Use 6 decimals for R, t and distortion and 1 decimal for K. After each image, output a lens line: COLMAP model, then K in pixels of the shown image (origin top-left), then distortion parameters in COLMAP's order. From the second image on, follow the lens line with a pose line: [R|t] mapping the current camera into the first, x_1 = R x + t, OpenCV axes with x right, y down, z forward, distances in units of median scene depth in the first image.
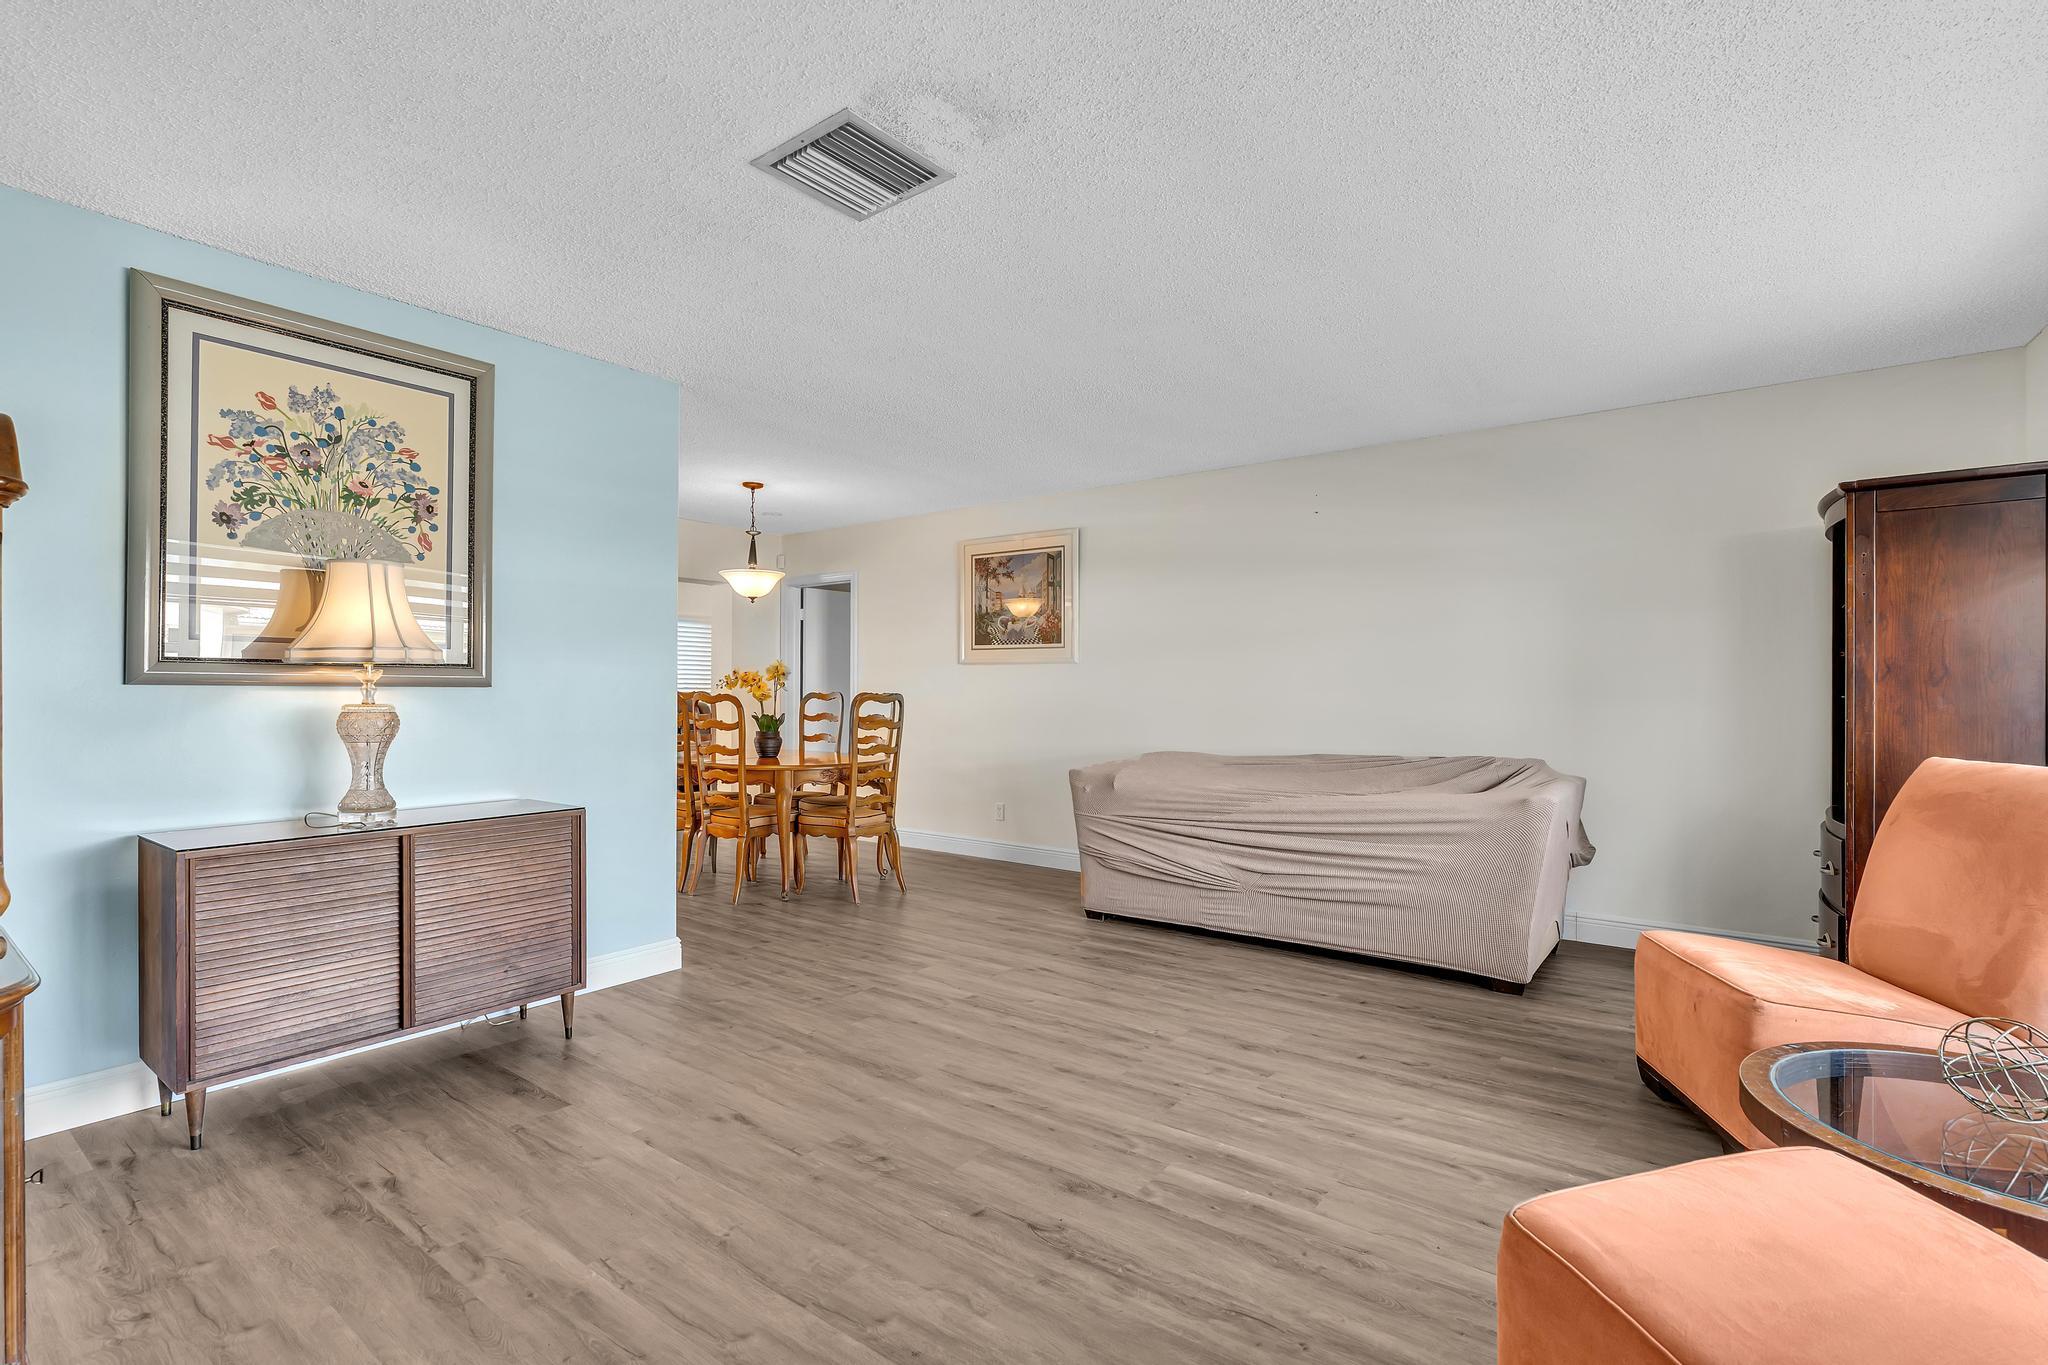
lens RADIAL K [[941.1, 0, 1015.6], [0, 941.1, 690.1], [0, 0, 1]] dist [-0.003180, -0.000221]
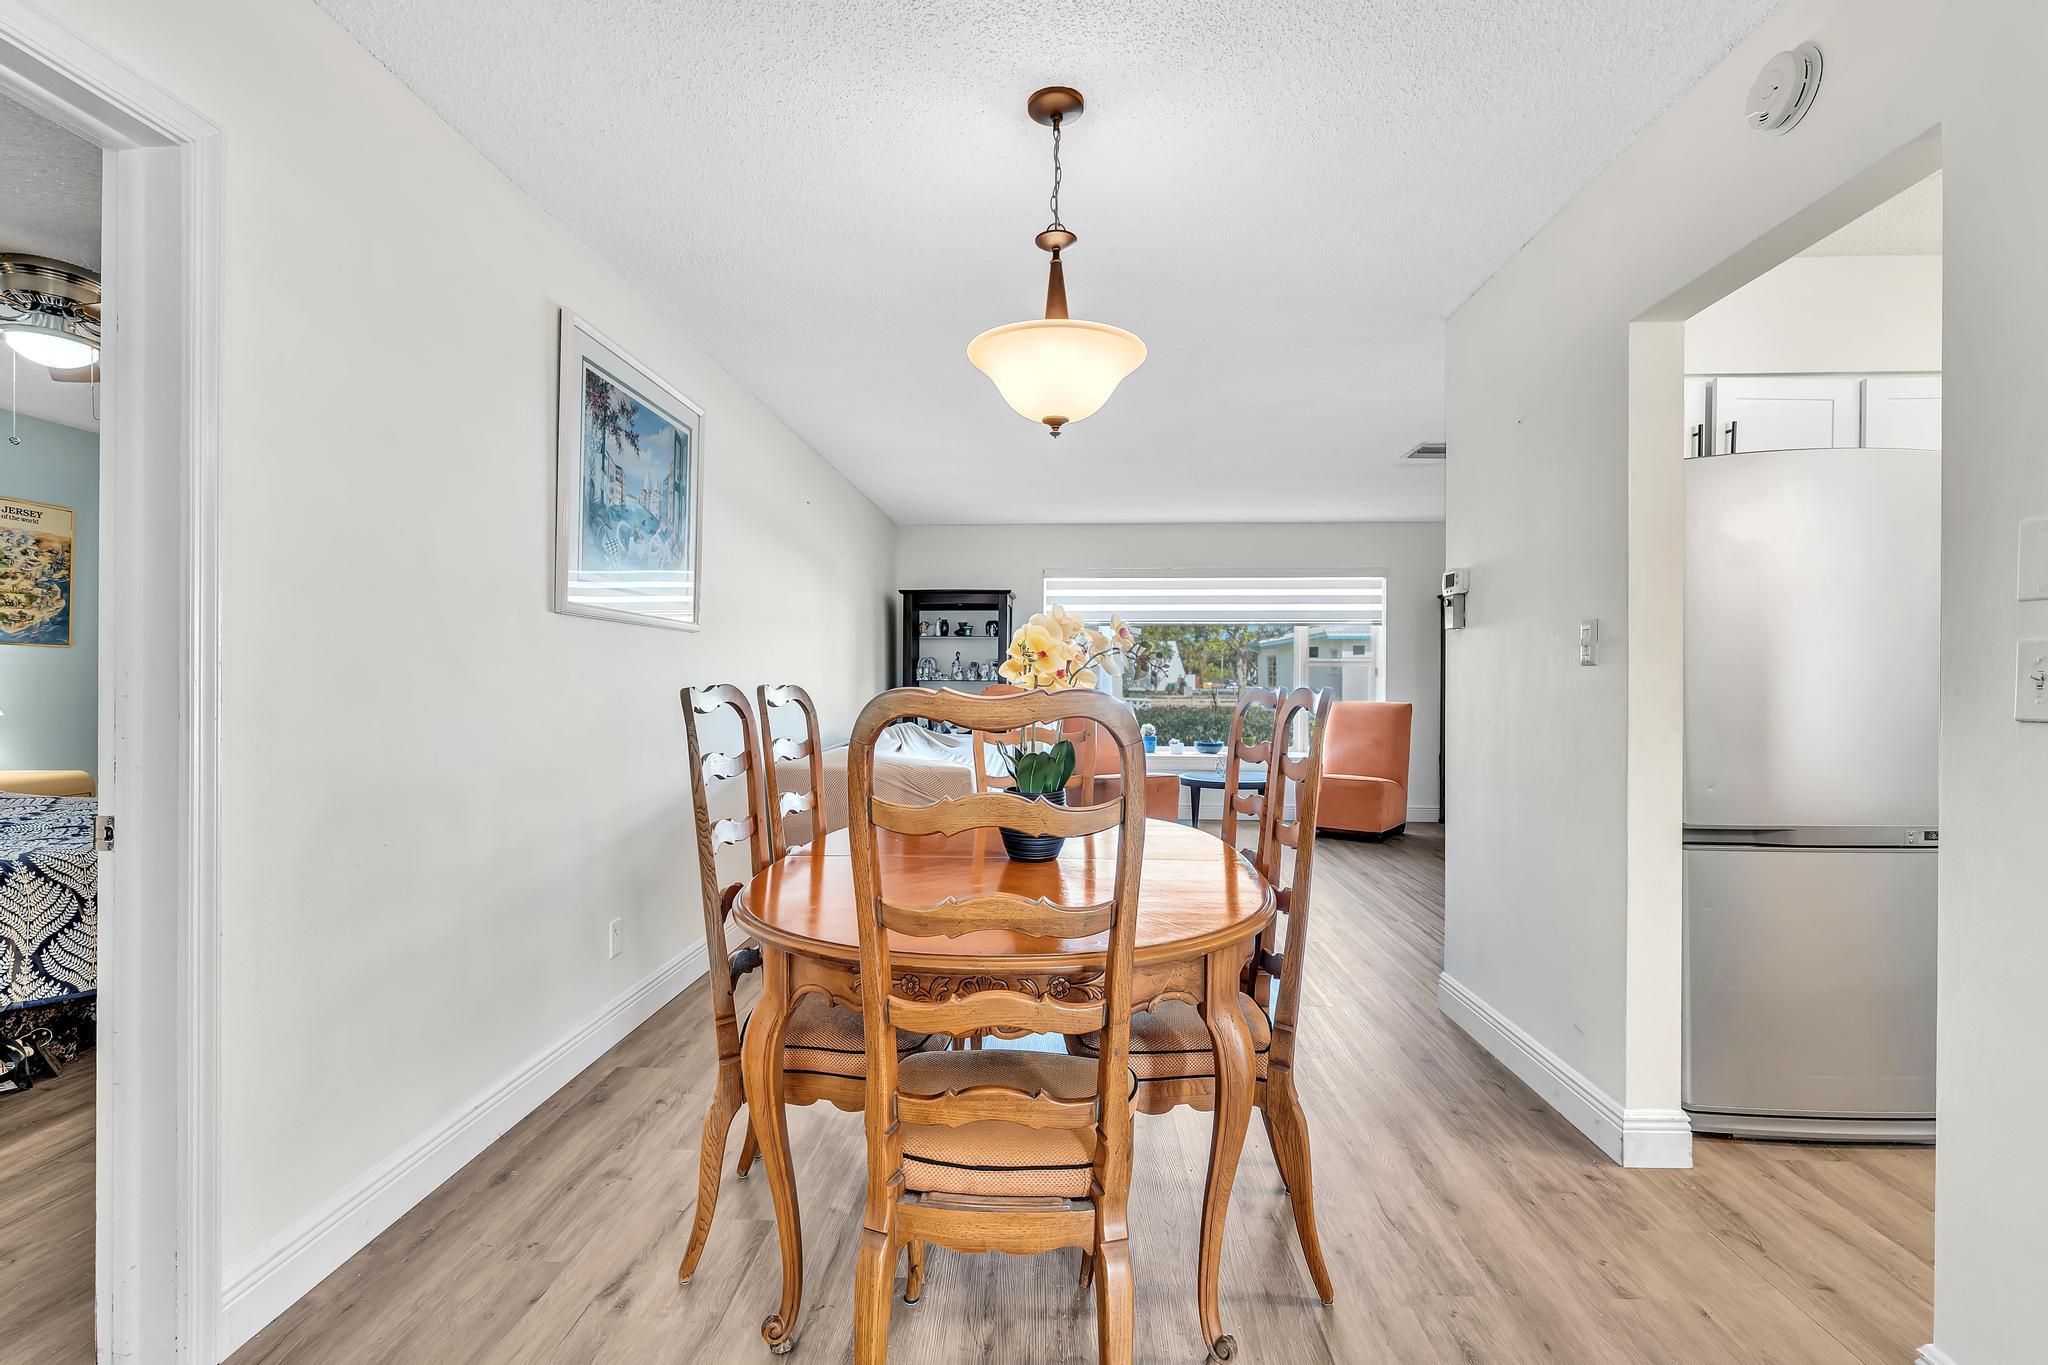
lens RADIAL K [[934.2, 0, 1021.1], [0, 934.2, 680.9], [0, 0, 1]] dist [-0.003465, 0.000041]
pose [[-0.563667, -0.006798, 0.825974, -1.032270], [-0.005557, 0.999975, 0.004438, -0.002354], [-0.825983, -0.002089, -0.563691, 2.199940]]
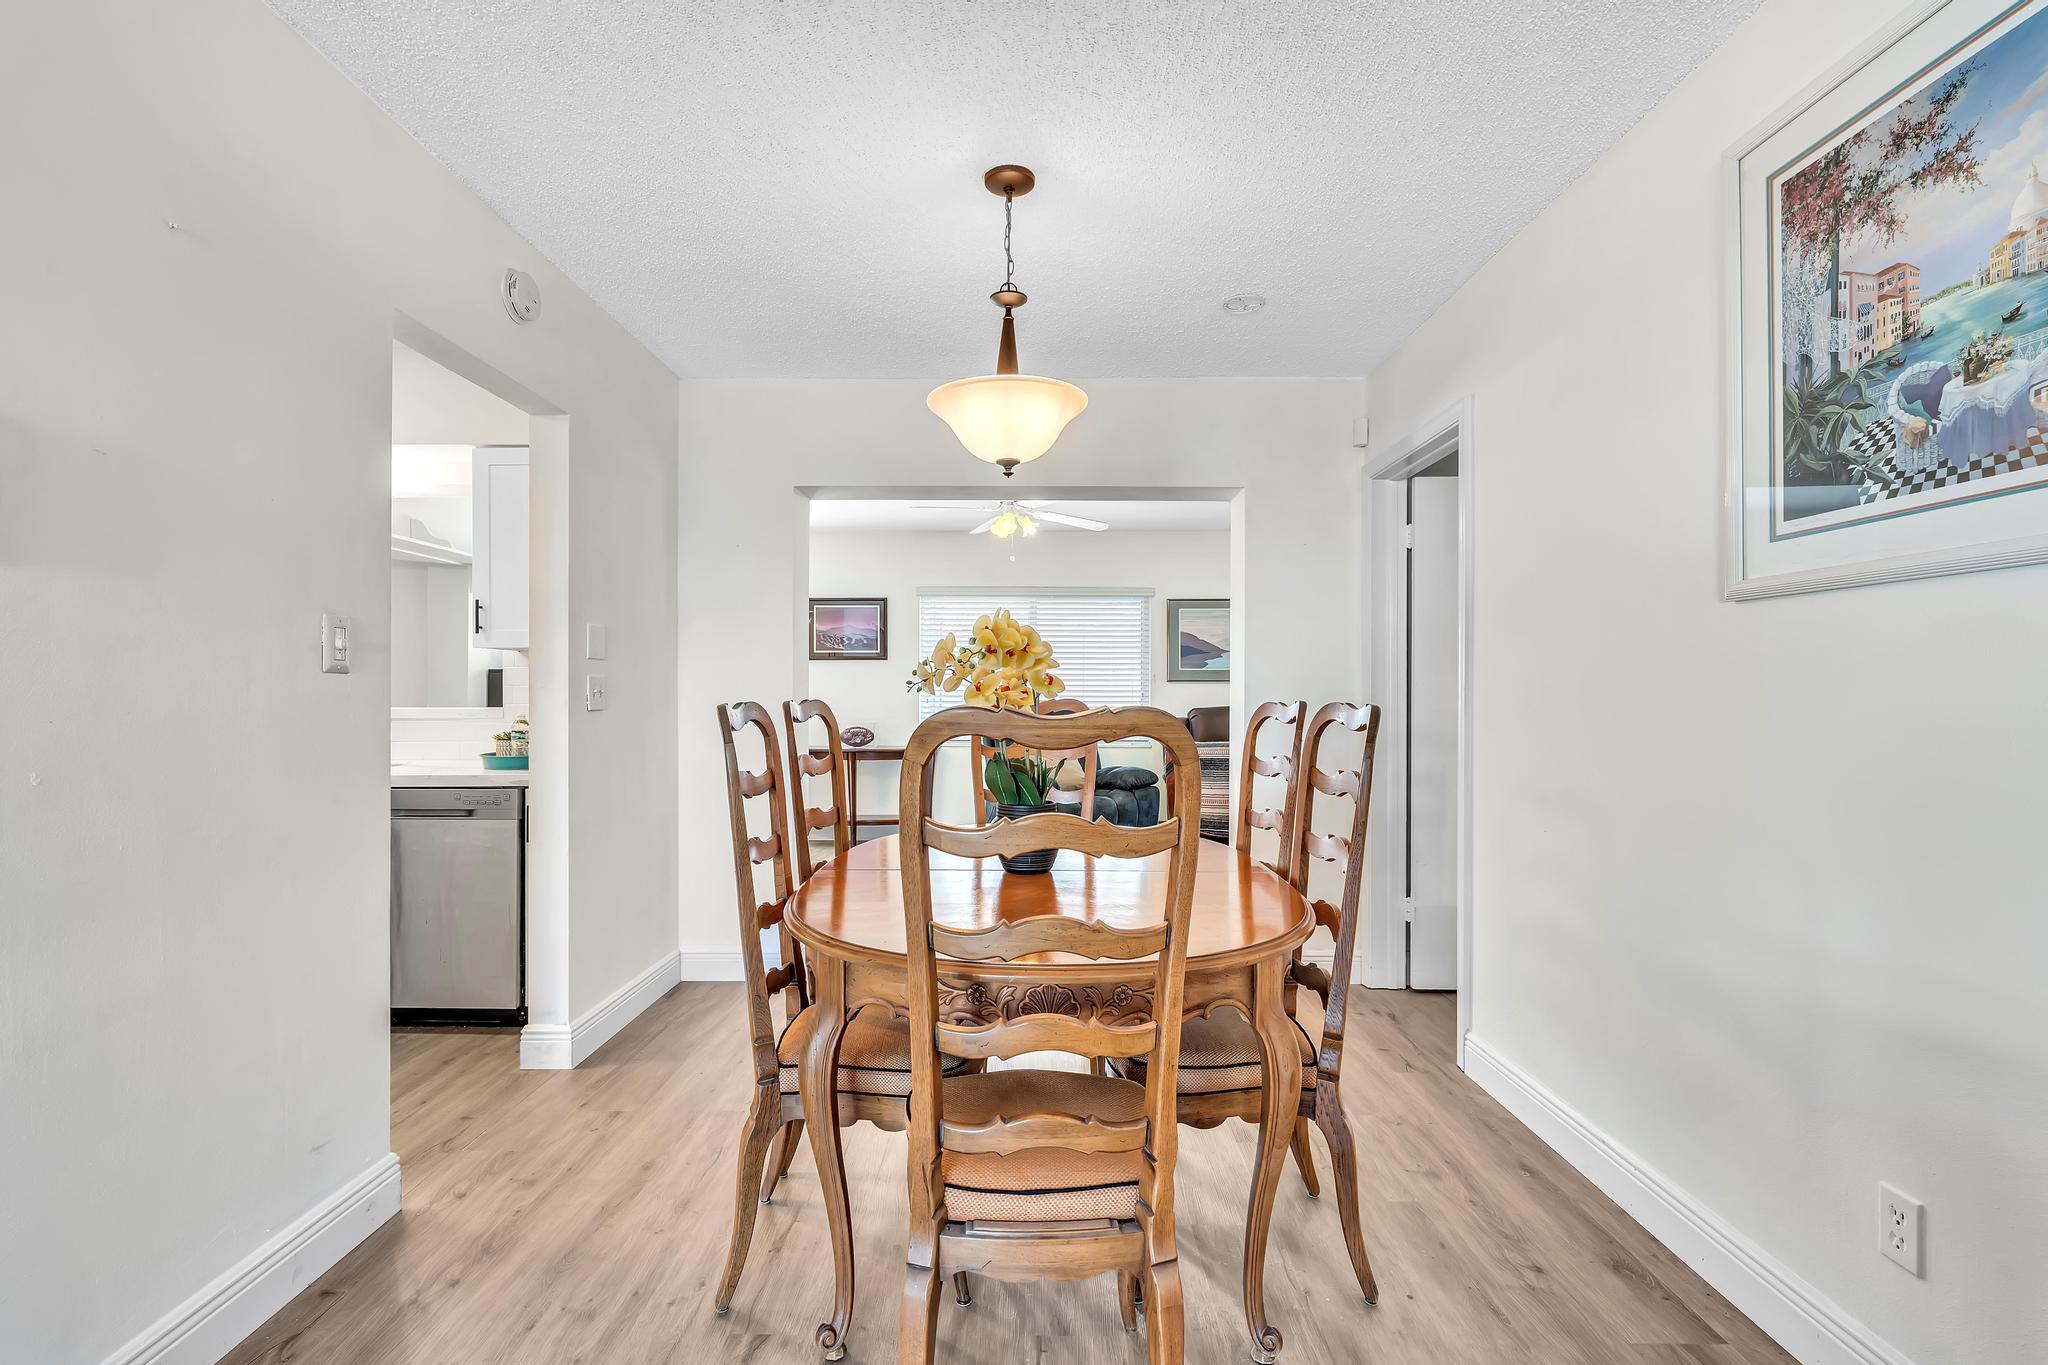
lens RADIAL K [[933.5, 0, 1022.1], [0, 933.5, 697.0], [0, 0, 1]] dist [-0.004125, 0.000058]
pose [[0.600397, -0.001188, -0.799701, 0.071701], [-0.000582, 0.999998, -0.001923, 0.002728], [0.799702, 0.001620, 0.600395, 1.392877]]
